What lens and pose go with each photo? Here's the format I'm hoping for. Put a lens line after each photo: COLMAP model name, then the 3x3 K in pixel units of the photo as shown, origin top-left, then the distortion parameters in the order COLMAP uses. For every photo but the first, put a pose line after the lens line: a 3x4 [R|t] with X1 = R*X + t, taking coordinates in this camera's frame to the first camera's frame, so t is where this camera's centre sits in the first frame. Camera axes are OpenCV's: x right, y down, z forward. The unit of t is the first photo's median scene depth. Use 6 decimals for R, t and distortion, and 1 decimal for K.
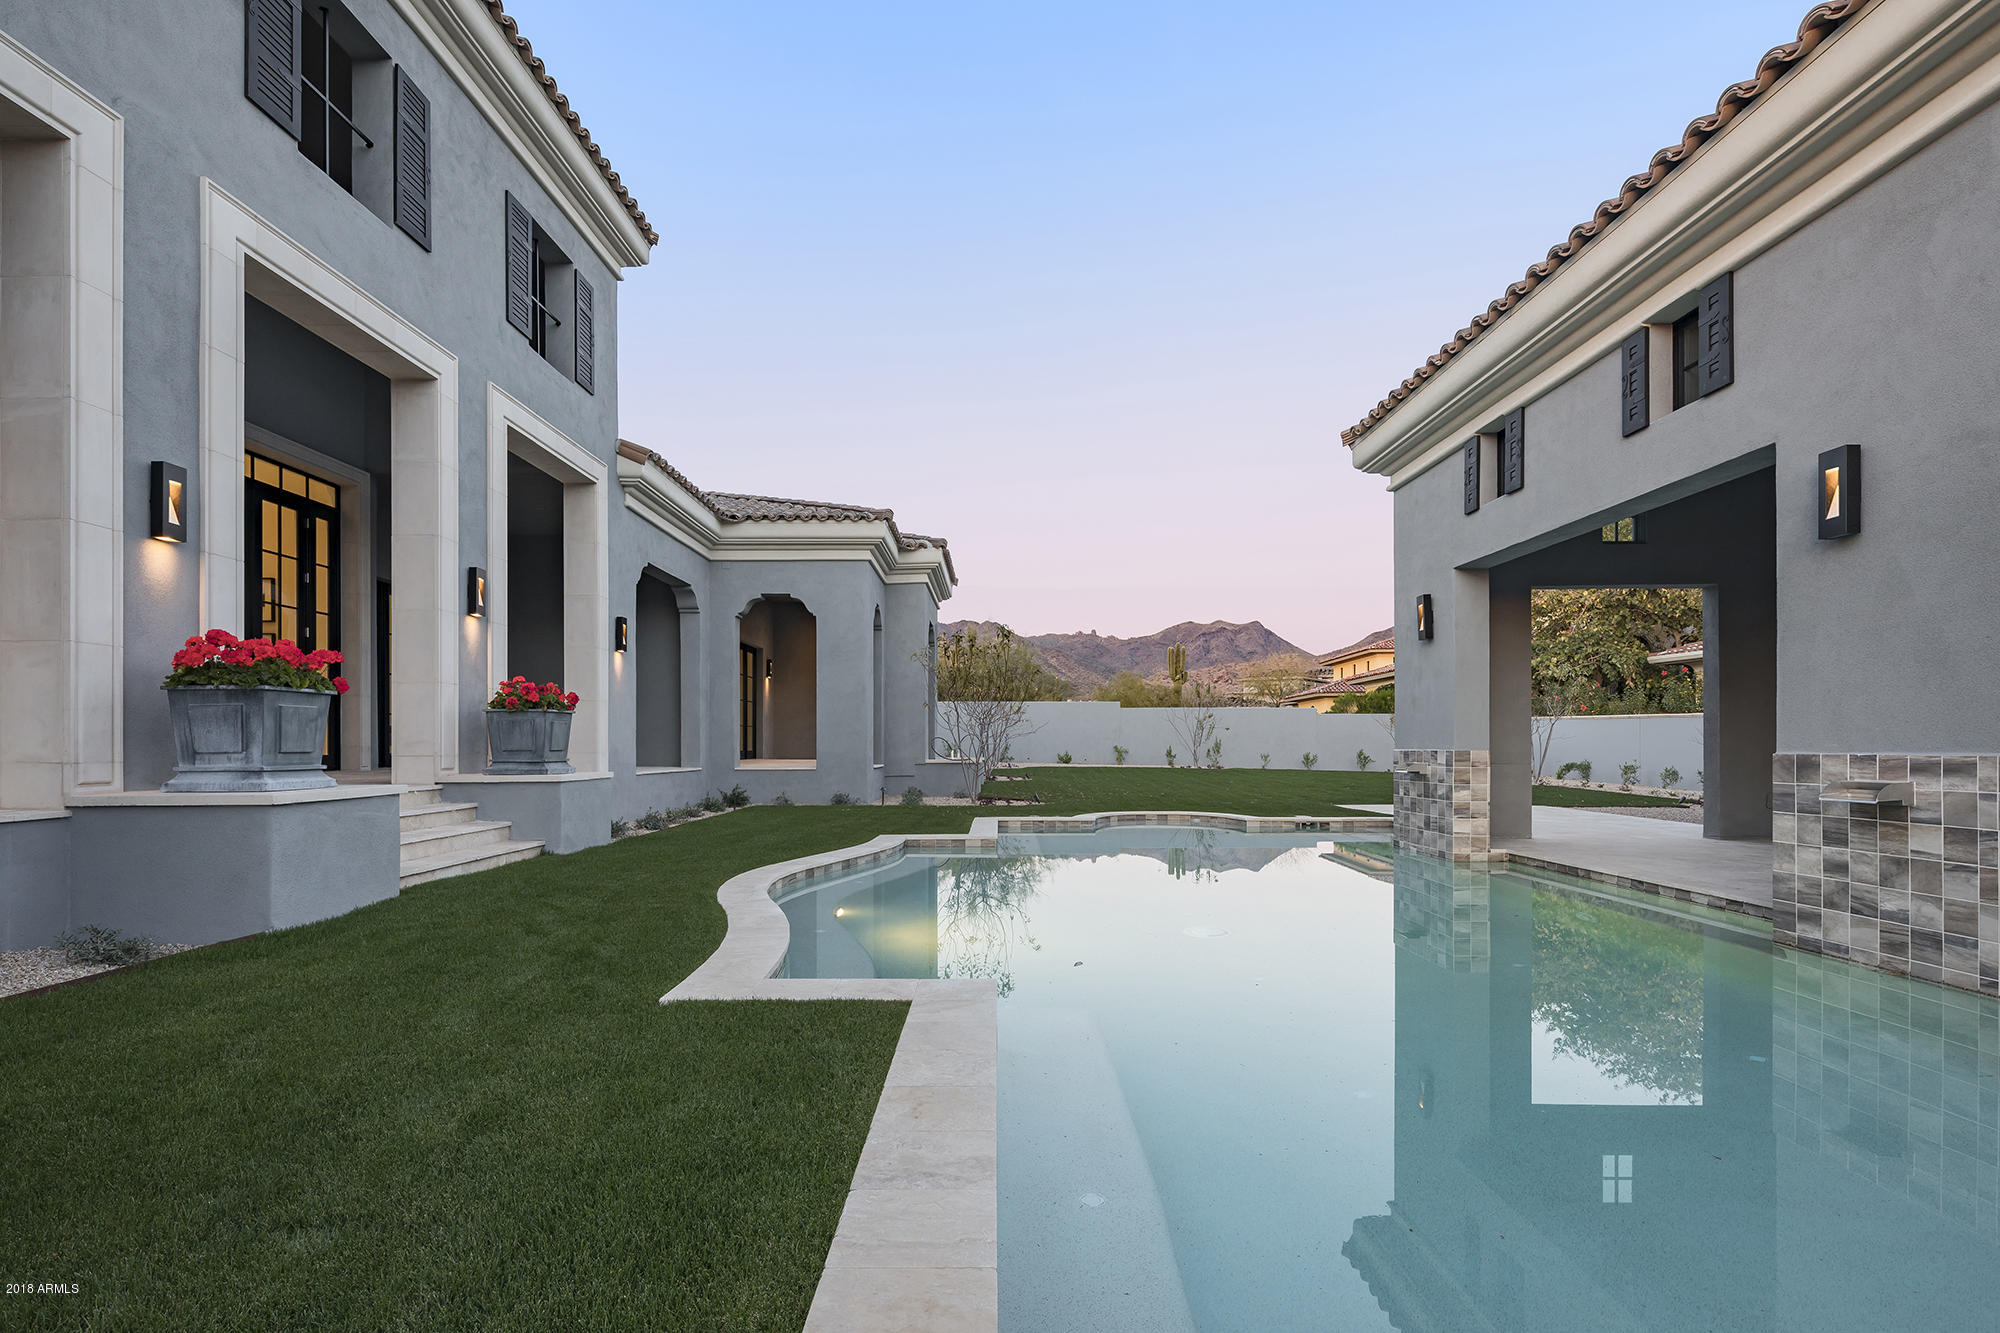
lens RADIAL K [[975.3, 0, 984.1], [0, 975.3, 742.4], [0, 0, 1]] dist [0.014990, 0.000997]
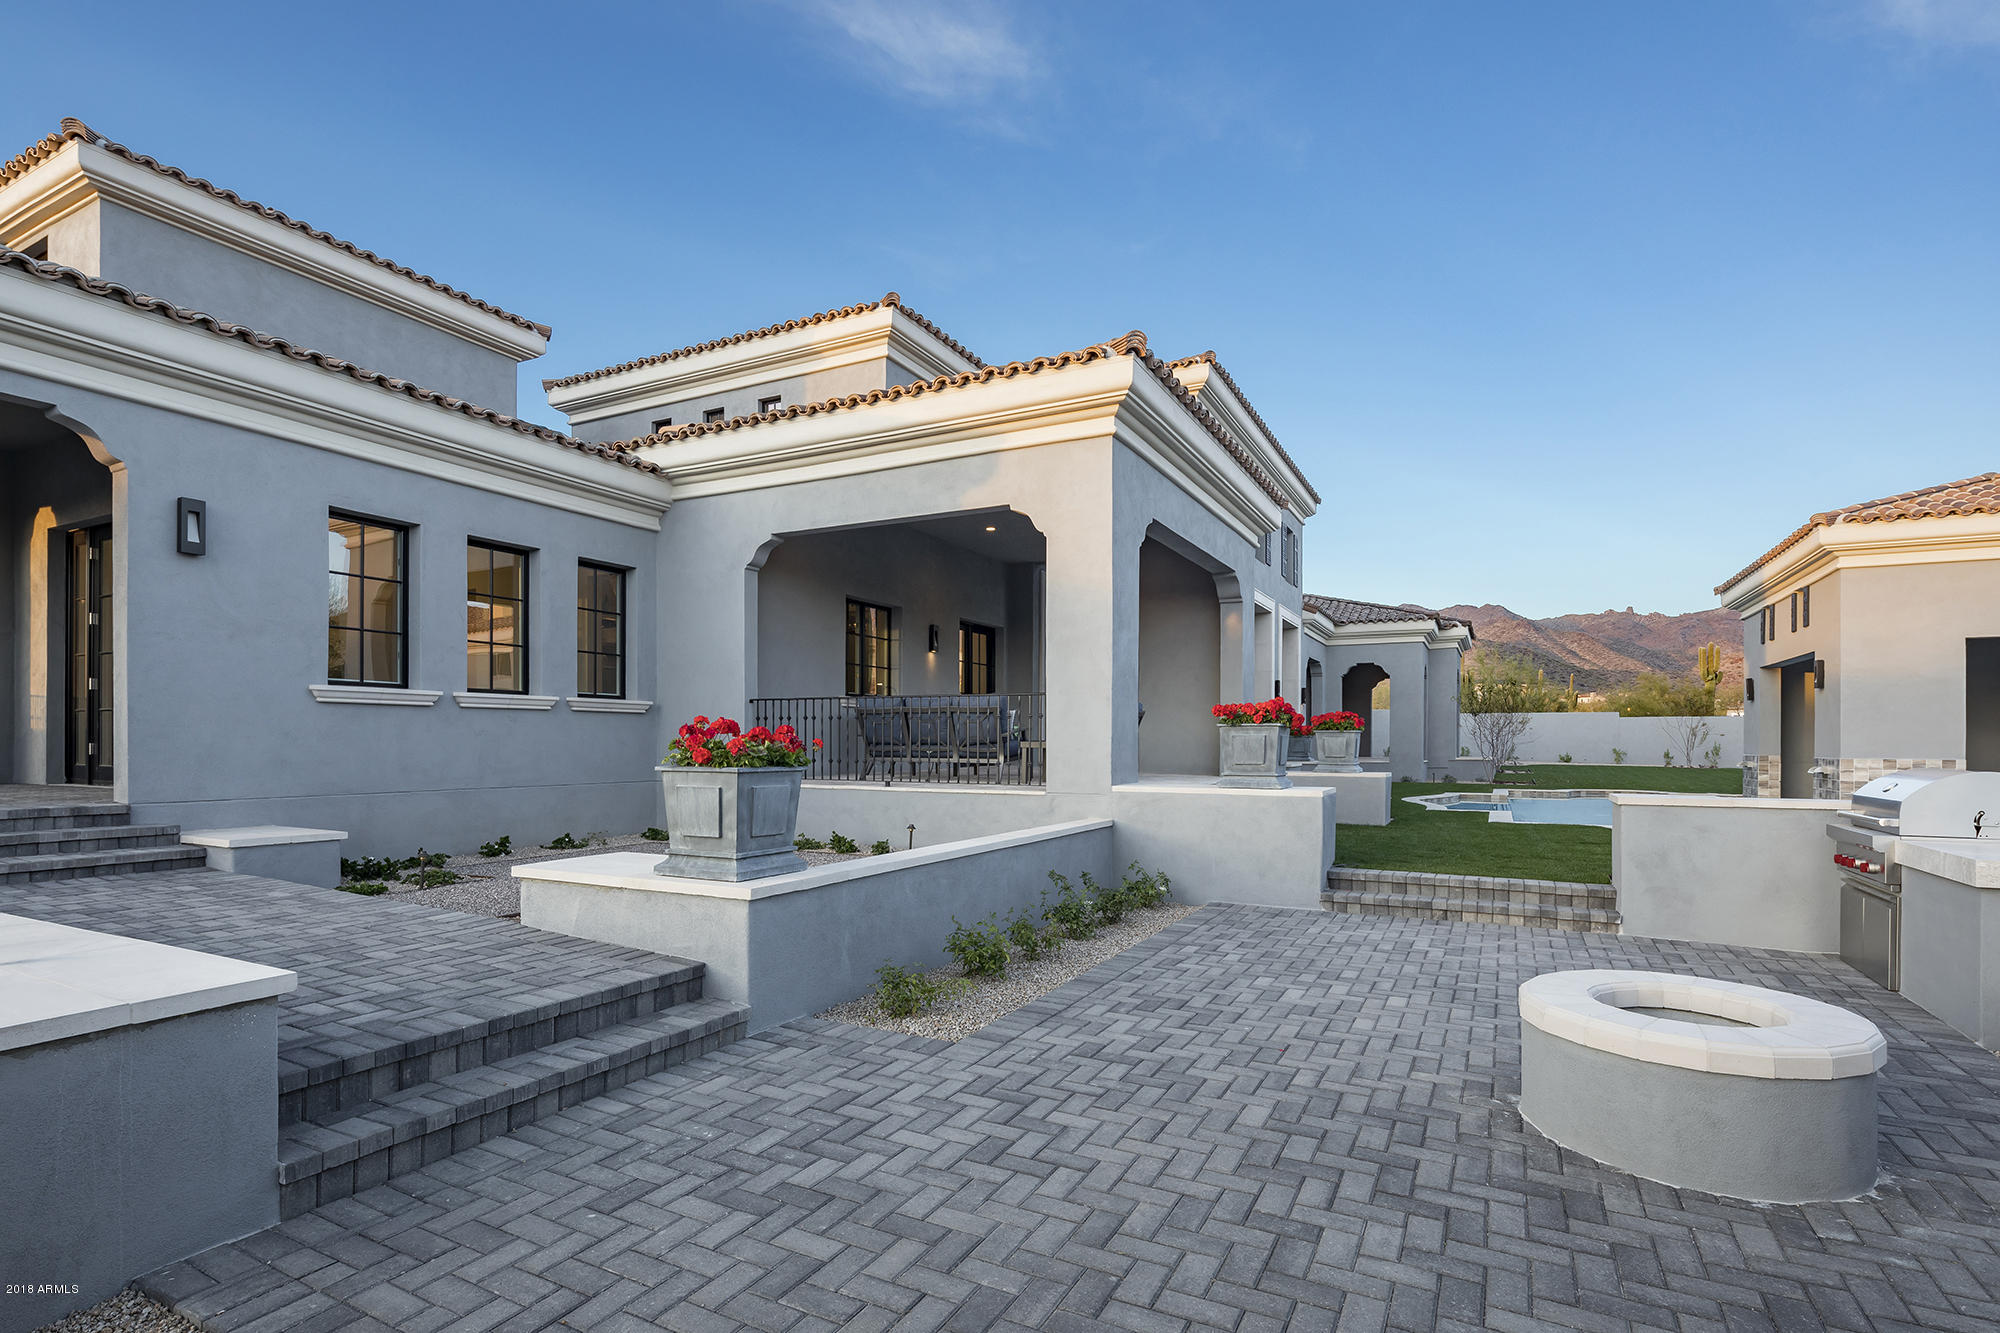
lens RADIAL K [[975.3, 0, 1004.1], [0, 975.3, 746.5], [0, 0, 1]] dist [0.014990, 0.000997]
pose [[0.898452, 0.004587, -0.439048, -0.031934], [-0.001862, 0.999976, 0.006639, -0.016187], [0.439068, -0.005147, 0.898439, -1.166268]]
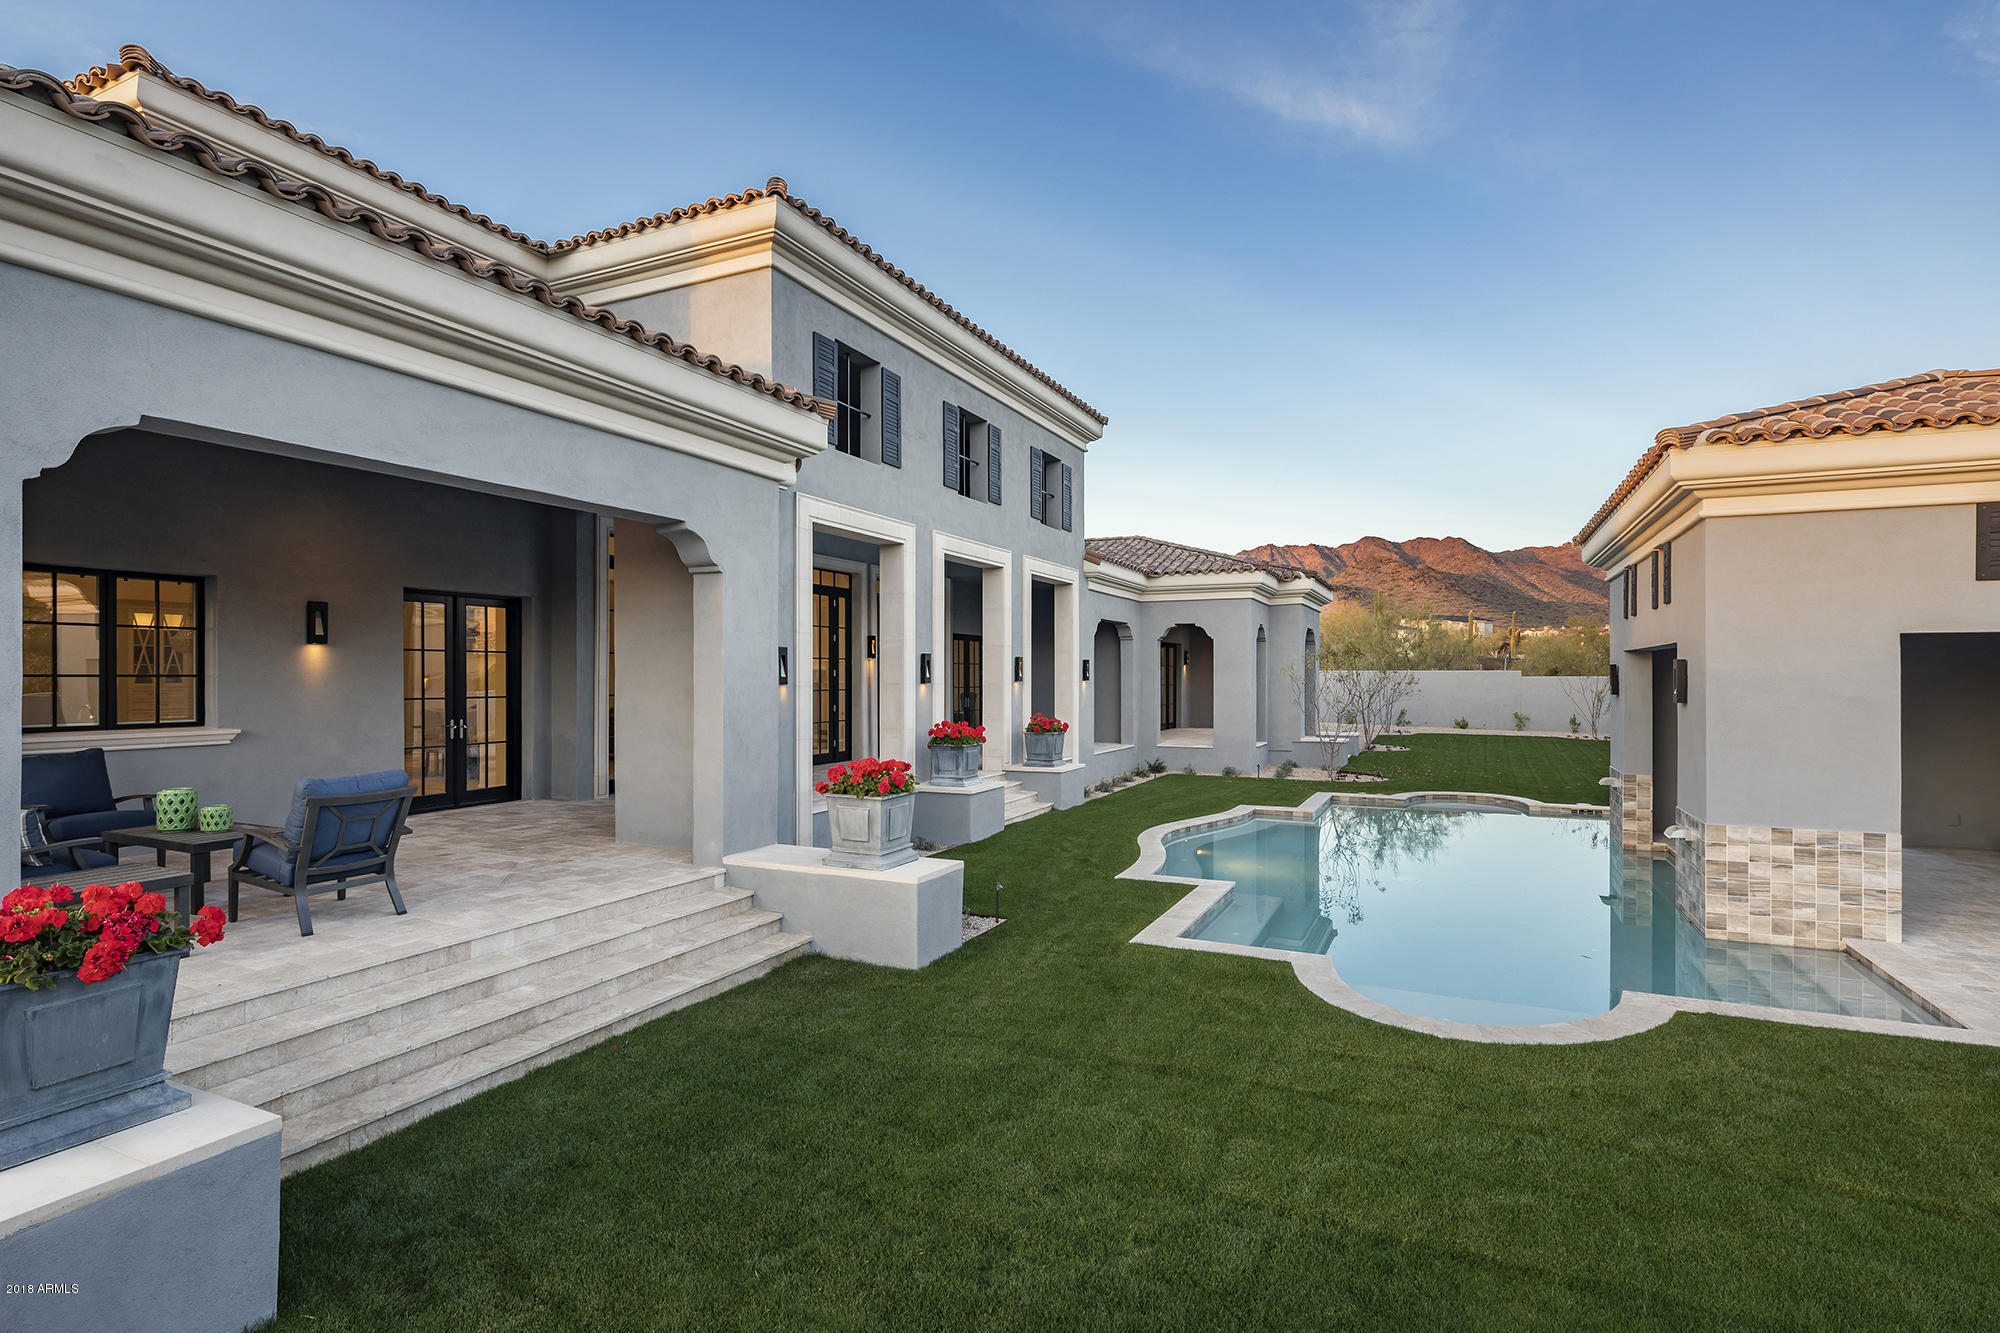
lens RADIAL K [[975.3, 0, 991.3], [0, 975.3, 676.0], [0, 0, 1]] dist [0.014990, 0.000997]
pose [[0.907511, 0.000871, -0.420028, 0.172830], [0.000649, 0.999994, 0.003476, -0.108171], [0.420028, -0.003427, 0.907505, -0.555202]]
